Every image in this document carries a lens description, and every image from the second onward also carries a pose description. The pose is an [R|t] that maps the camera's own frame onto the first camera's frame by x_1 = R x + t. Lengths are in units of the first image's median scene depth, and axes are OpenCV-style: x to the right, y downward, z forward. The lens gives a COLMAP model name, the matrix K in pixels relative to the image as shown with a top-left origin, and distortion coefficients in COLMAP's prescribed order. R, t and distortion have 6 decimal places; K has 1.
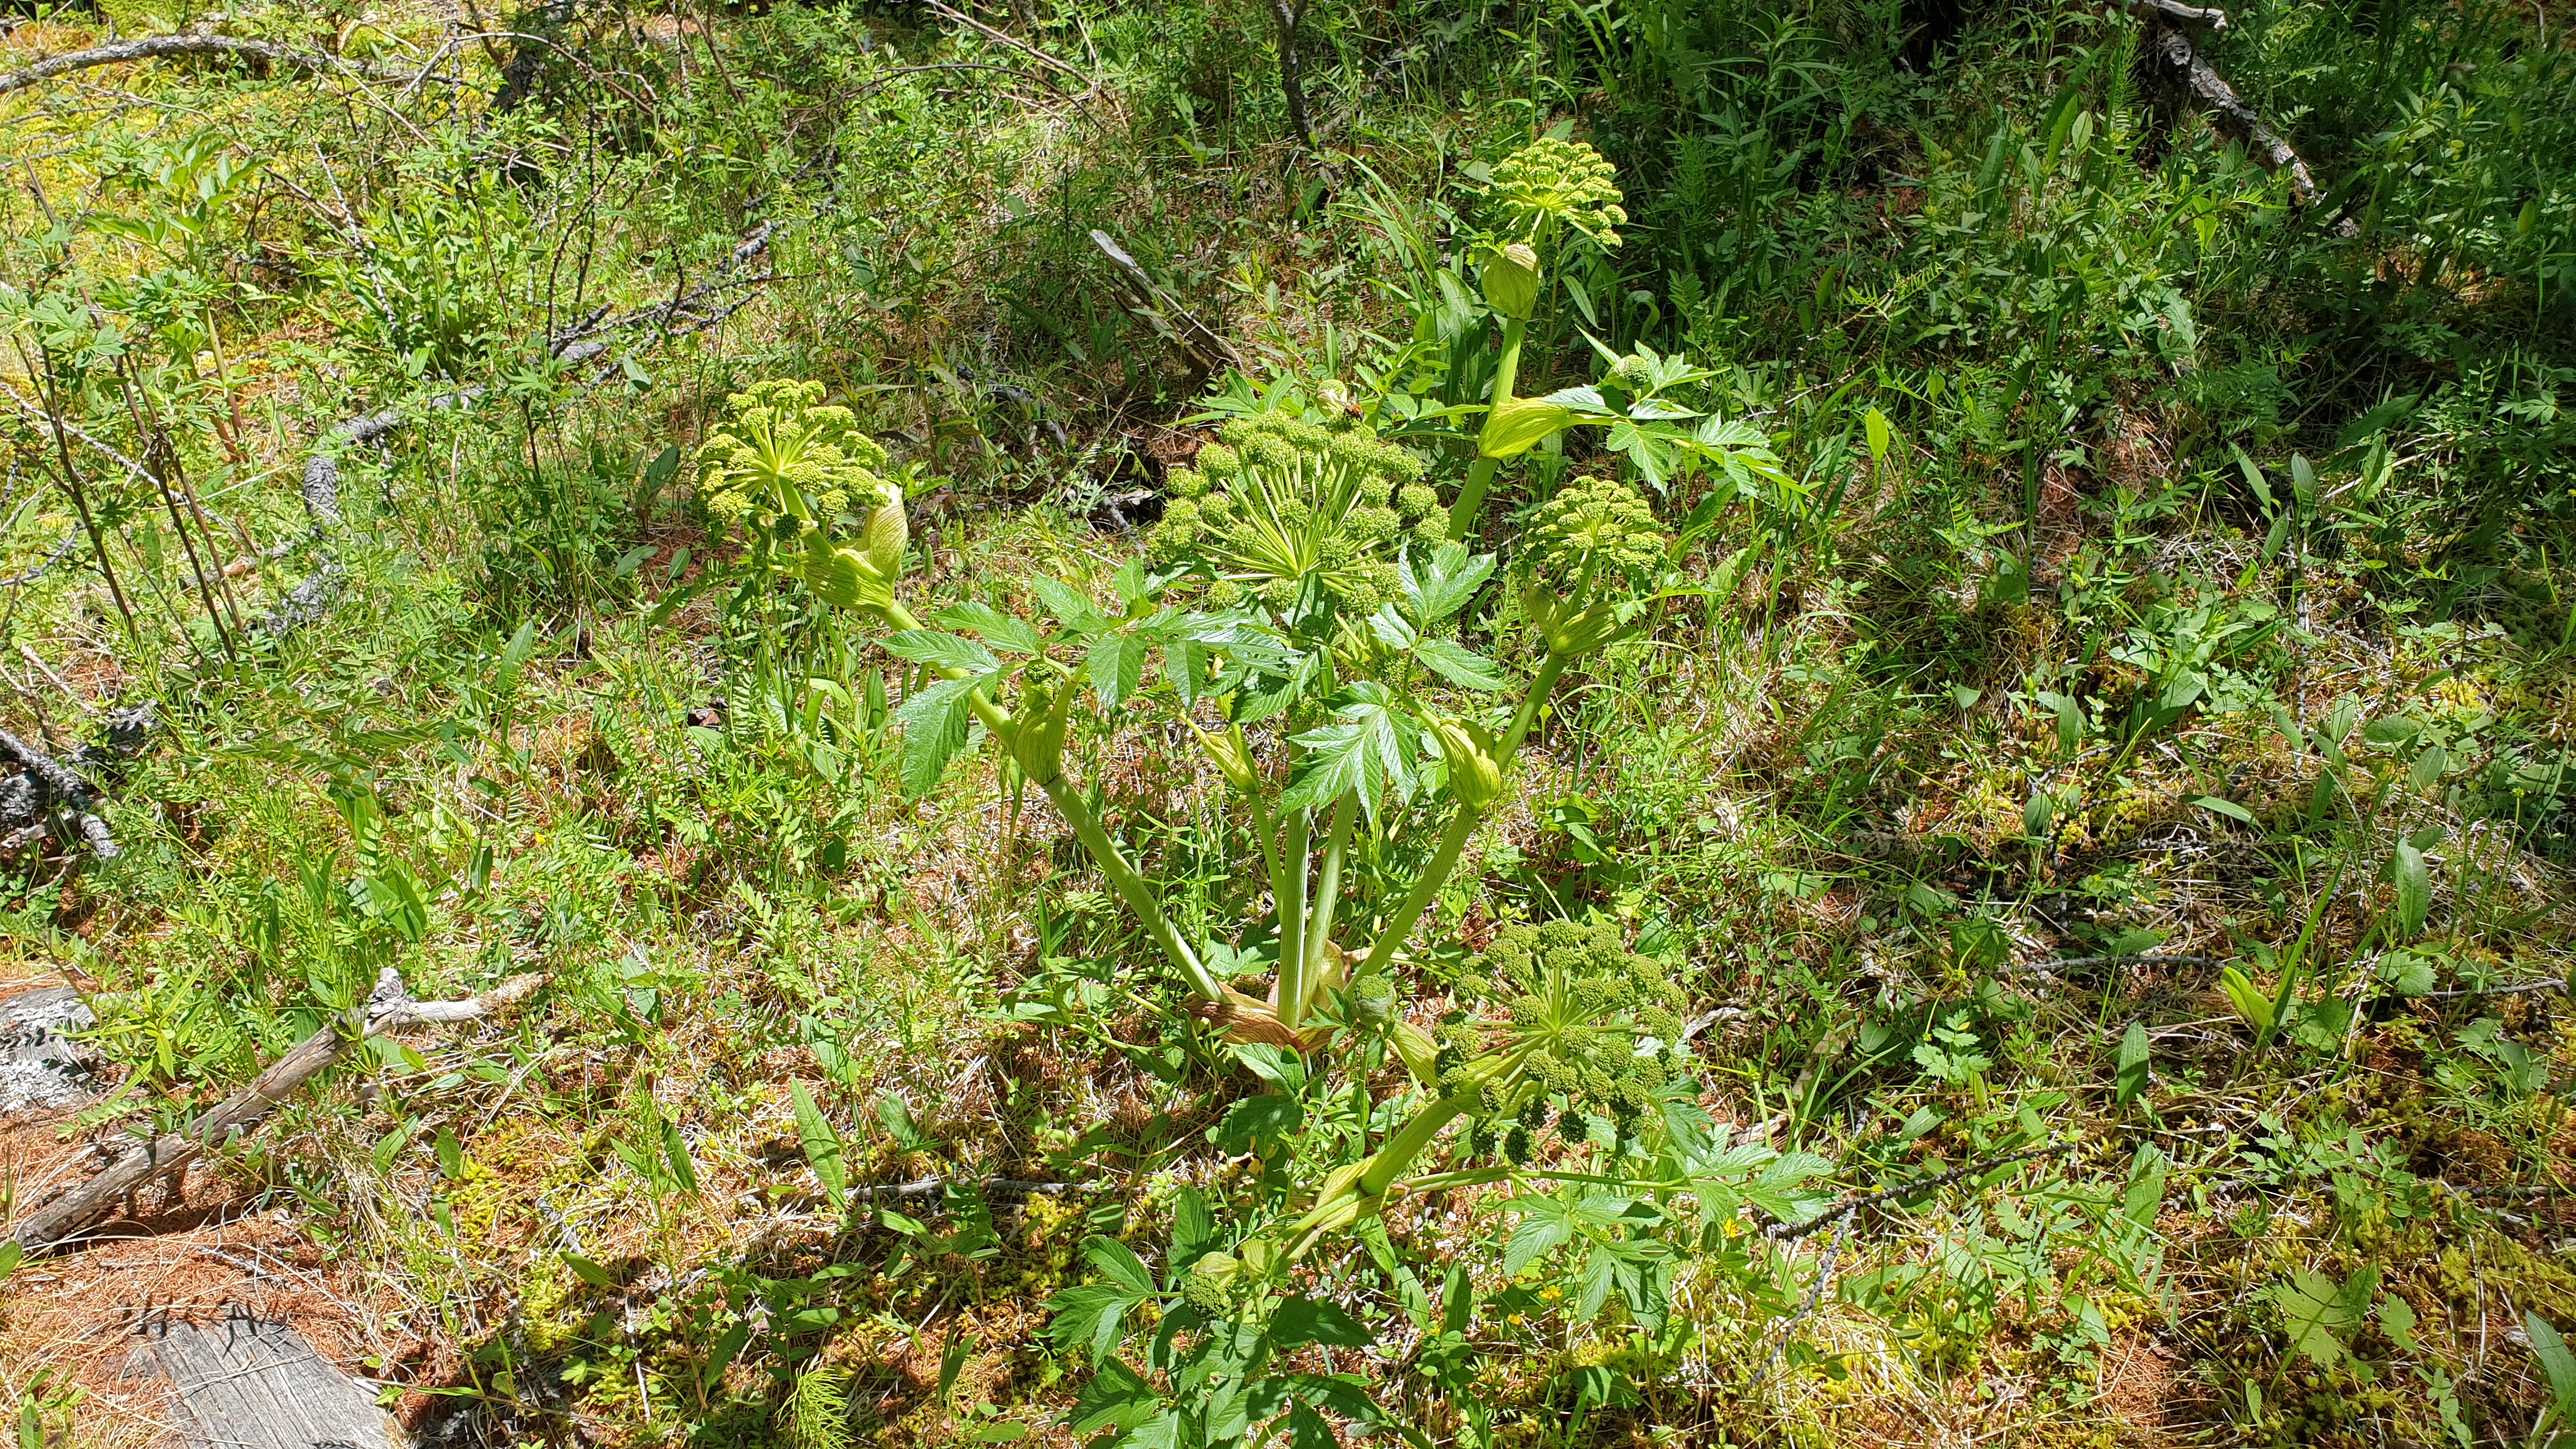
lens RADIAL K [[2127.7, 0, 1286.6], [0, 2127.7, 798.5], [0, 0, 1]] dist [0.000700, -0.000505]
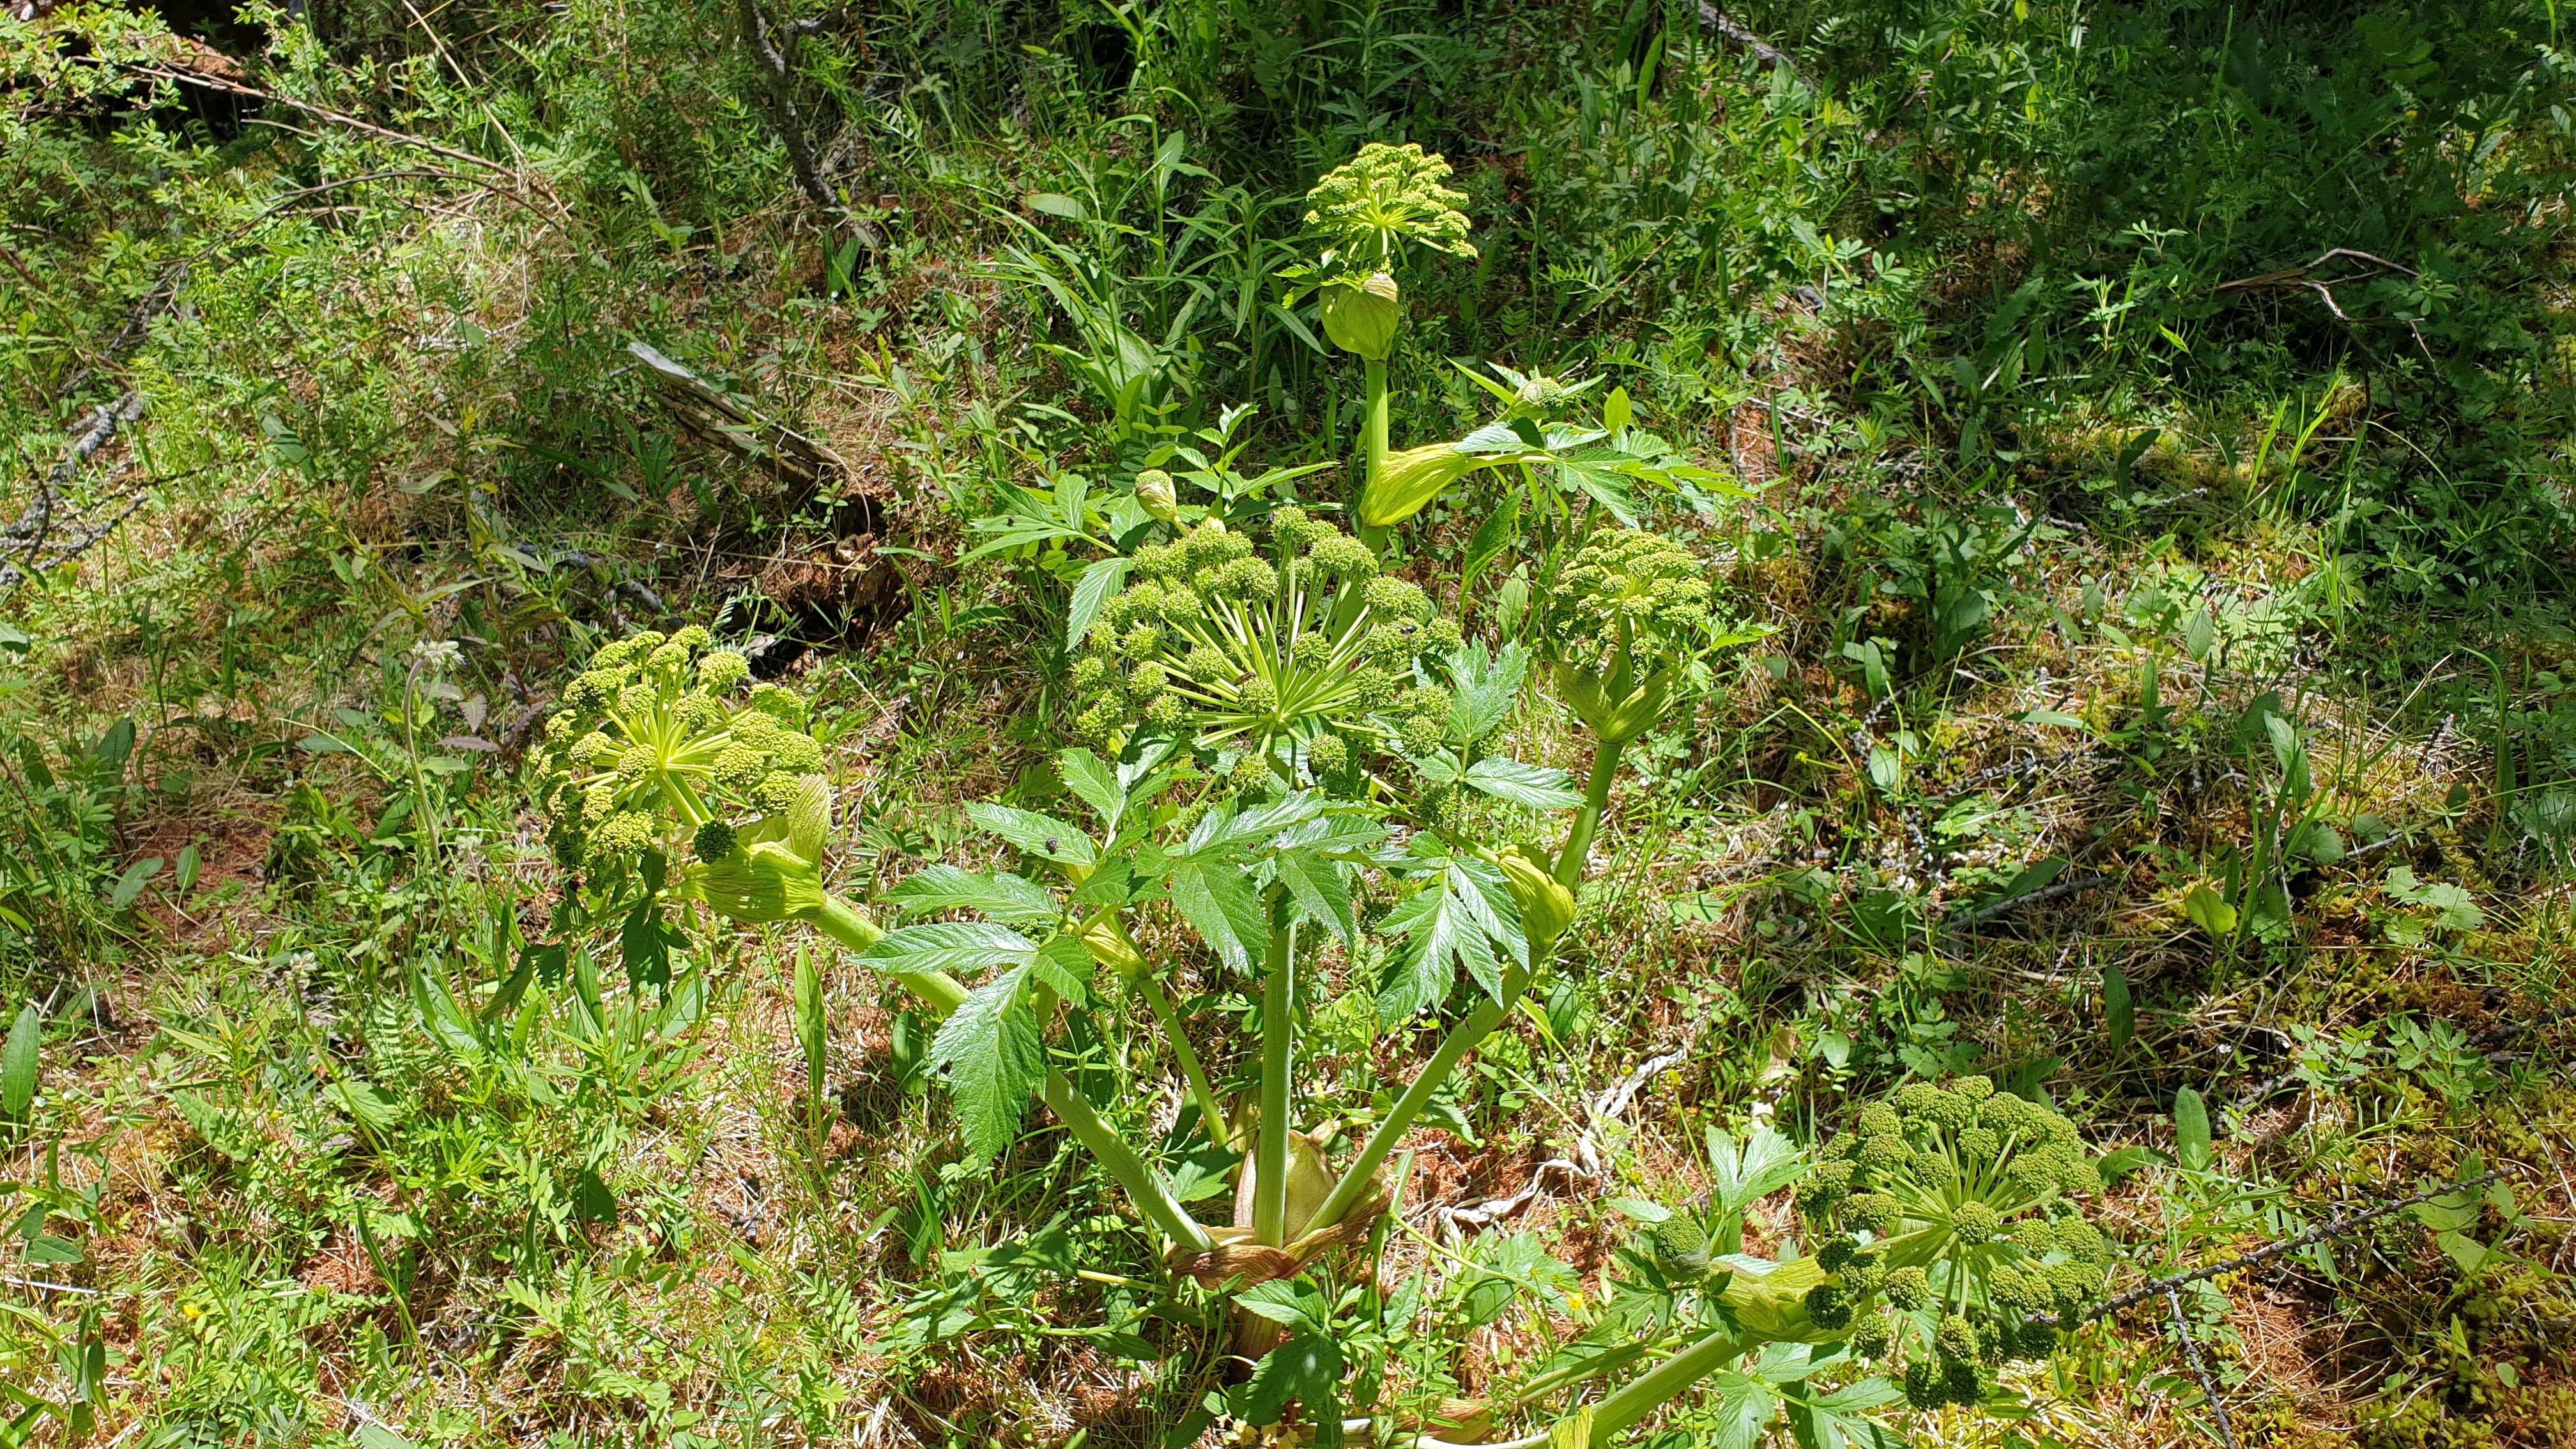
lens RADIAL K [[2096.9, 0, 1288.0], [0, 2096.9, 724.5], [0, 0, 1]] dist [-0.037827, -0.000934]
pose [[0.913237, -0.234179, 0.333403, -0.217286], [0.244012, 0.969689, 0.012716, -0.098001], [-0.326275, 0.069742, 0.942699, 0.226107]]
